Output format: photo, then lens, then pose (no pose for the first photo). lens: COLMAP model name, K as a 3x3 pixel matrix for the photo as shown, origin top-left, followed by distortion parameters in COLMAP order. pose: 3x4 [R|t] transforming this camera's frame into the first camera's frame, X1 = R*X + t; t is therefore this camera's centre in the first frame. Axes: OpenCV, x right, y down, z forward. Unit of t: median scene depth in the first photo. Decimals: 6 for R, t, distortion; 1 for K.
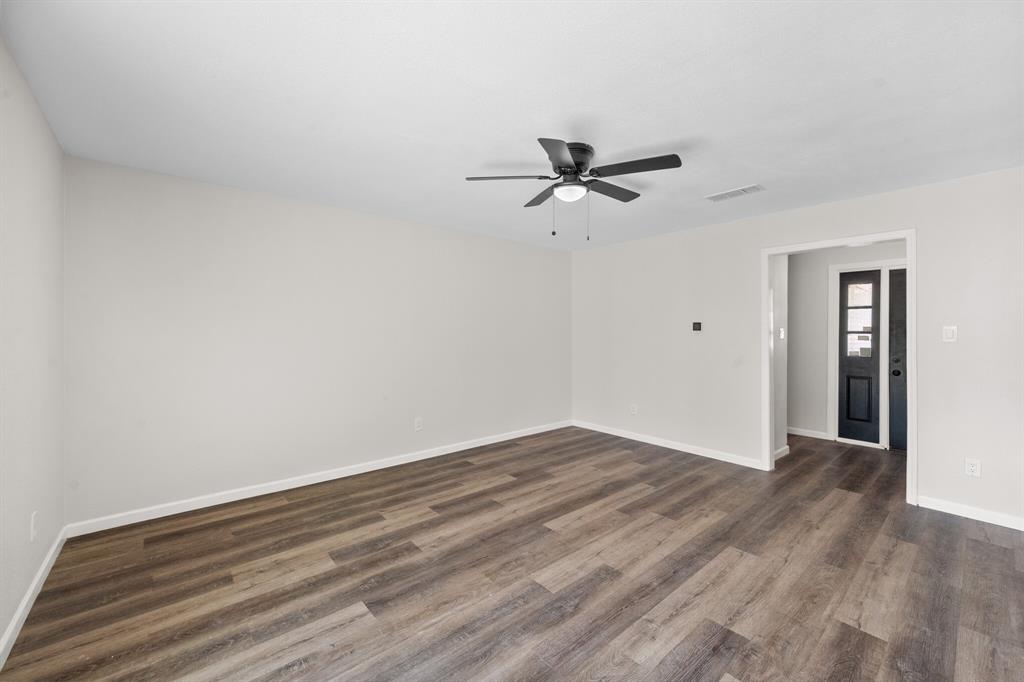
lens RADIAL K [[406.7, 0, 513.3], [0, 406.7, 337.4], [0, 0, 1]] dist [0.002702, 0.000068]
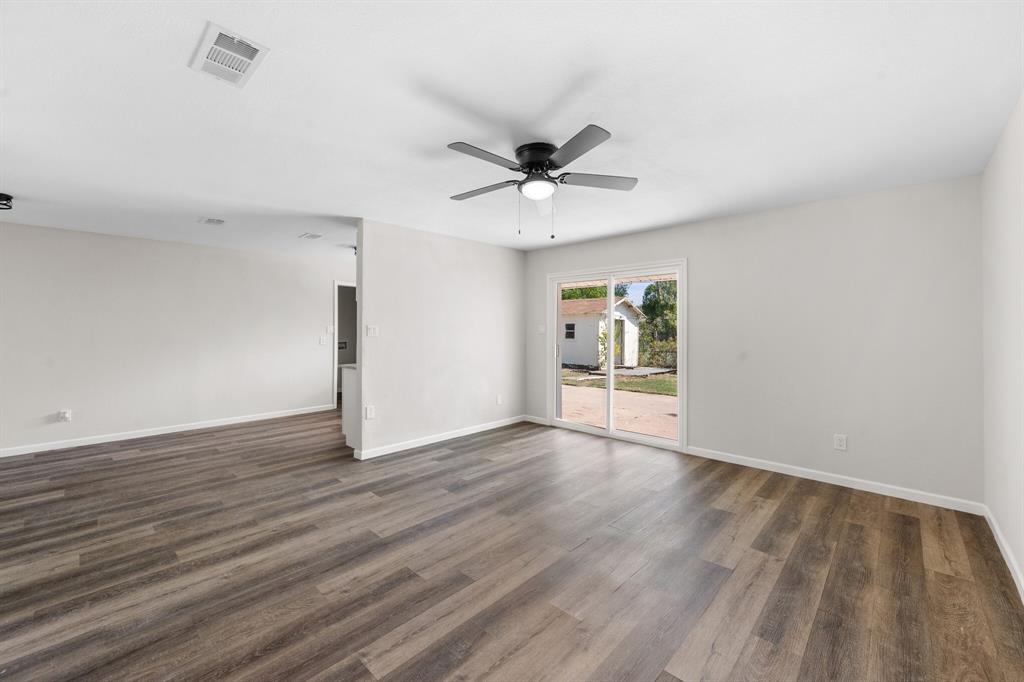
lens RADIAL K [[411.2, 0, 513.1], [0, 411.2, 325.4], [0, 0, 1]] dist [0.002156, 0.000538]
pose [[-0.994722, -0.004746, -0.102496, 0.284461], [-0.004069, 0.999969, -0.006815, -0.014361], [0.102525, -0.006362, -0.994710, 1.869846]]
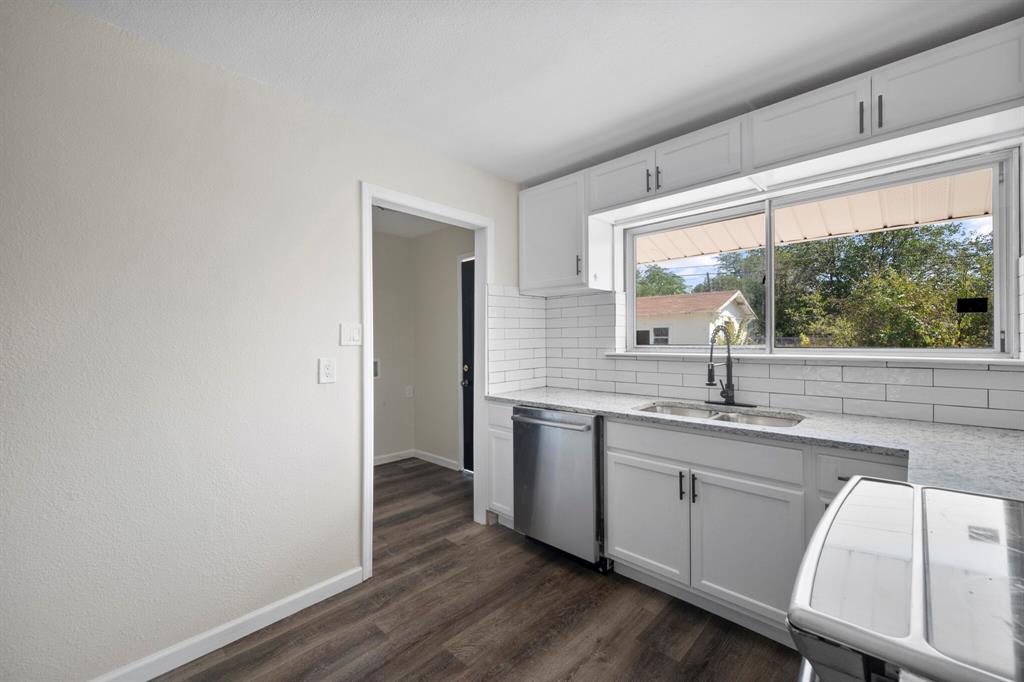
lens RADIAL K [[412.6, 0, 514.8], [0, 412.6, 342.9], [0, 0, 1]] dist [0.000911, 0.000028]
pose [[-0.995854, 0.003478, -0.090894, 0.883584], [0.001952, 0.999856, 0.016878, 0.003774], [0.090940, 0.016631, -0.995717, 0.124584]]
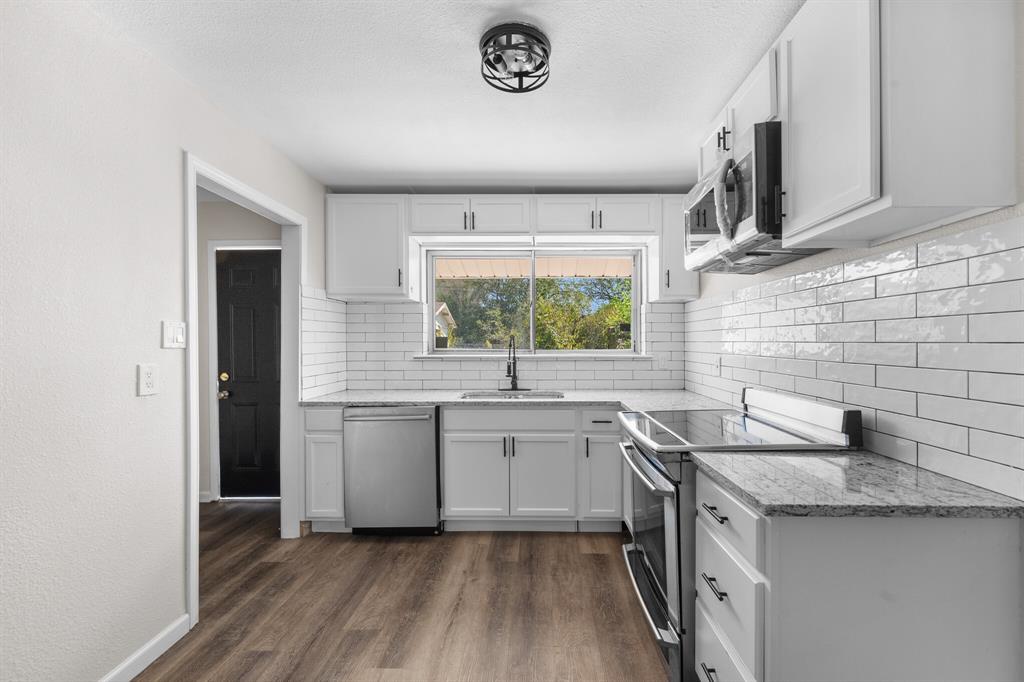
lens RADIAL K [[415.0, 0, 535.4], [0, 415.0, 346.8], [0, 0, 1]] dist [-0.002039, -0.000107]
pose [[-0.658557, 0.001139, -0.752530, 1.234250], [-0.009240, 0.999911, 0.009599, 0.006964], [0.752474, 0.013275, -0.658488, 0.166512]]
